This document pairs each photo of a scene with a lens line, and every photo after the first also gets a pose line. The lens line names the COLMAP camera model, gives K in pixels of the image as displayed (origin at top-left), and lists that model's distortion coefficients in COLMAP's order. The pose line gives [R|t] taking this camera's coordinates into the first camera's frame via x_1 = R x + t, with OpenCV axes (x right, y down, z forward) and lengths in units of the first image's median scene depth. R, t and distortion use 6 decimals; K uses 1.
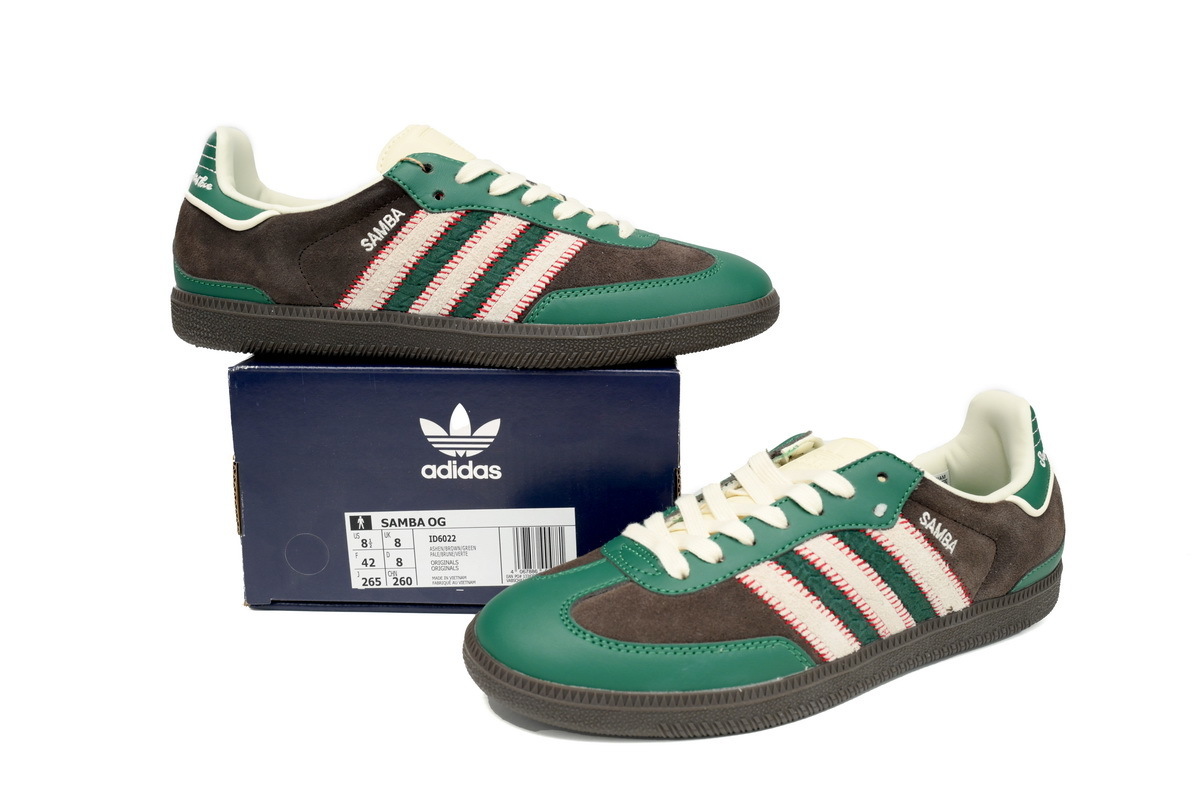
lens RADIAL K [[1069.8, 0, 600.0], [0, 1069.8, 400.0], [0, 0, 1]] dist [0.066142, -0.000984]
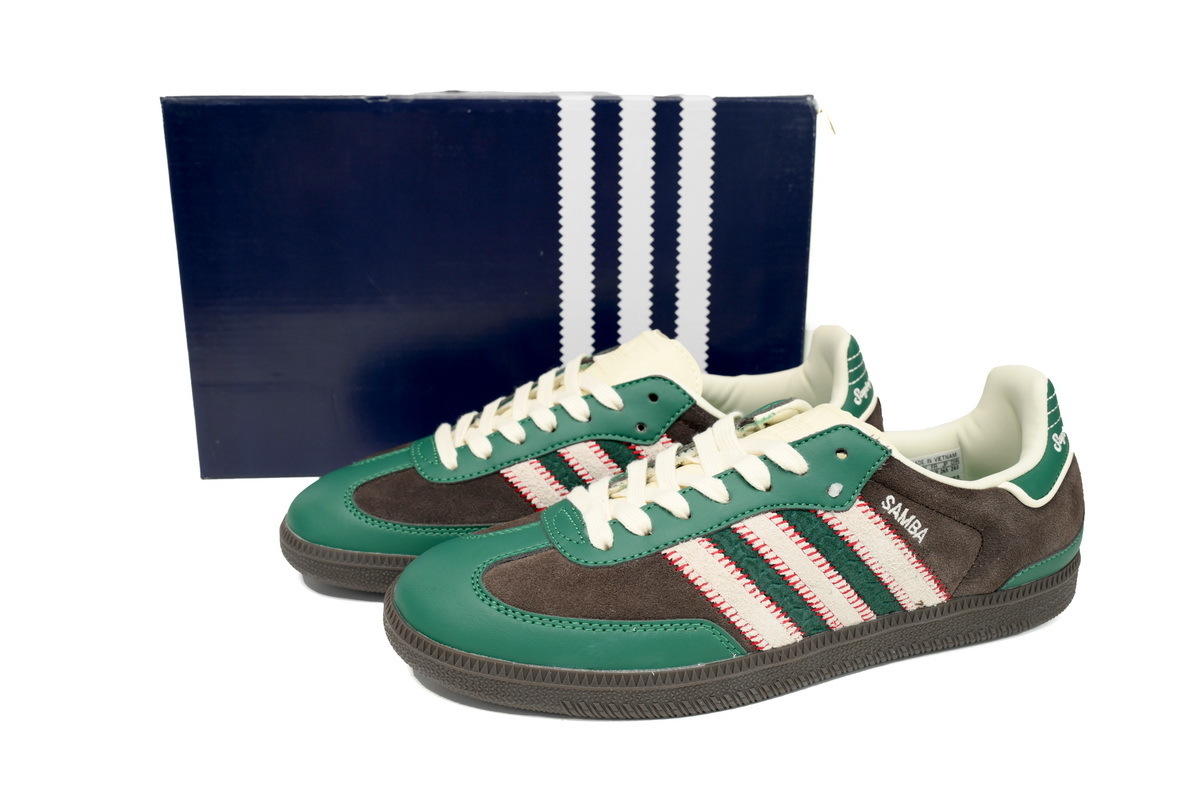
lens RADIAL K [[1069.8, 0, 600.0], [0, 1069.8, 400.0], [0, 0, 1]] dist [0.066142, -0.000984]
pose [[0.985596, 0.053037, -0.160585, 0.207641], [-0.044191, 0.997328, 0.058167, -0.016579], [0.163241, -0.050233, 0.985307, 0.085020]]
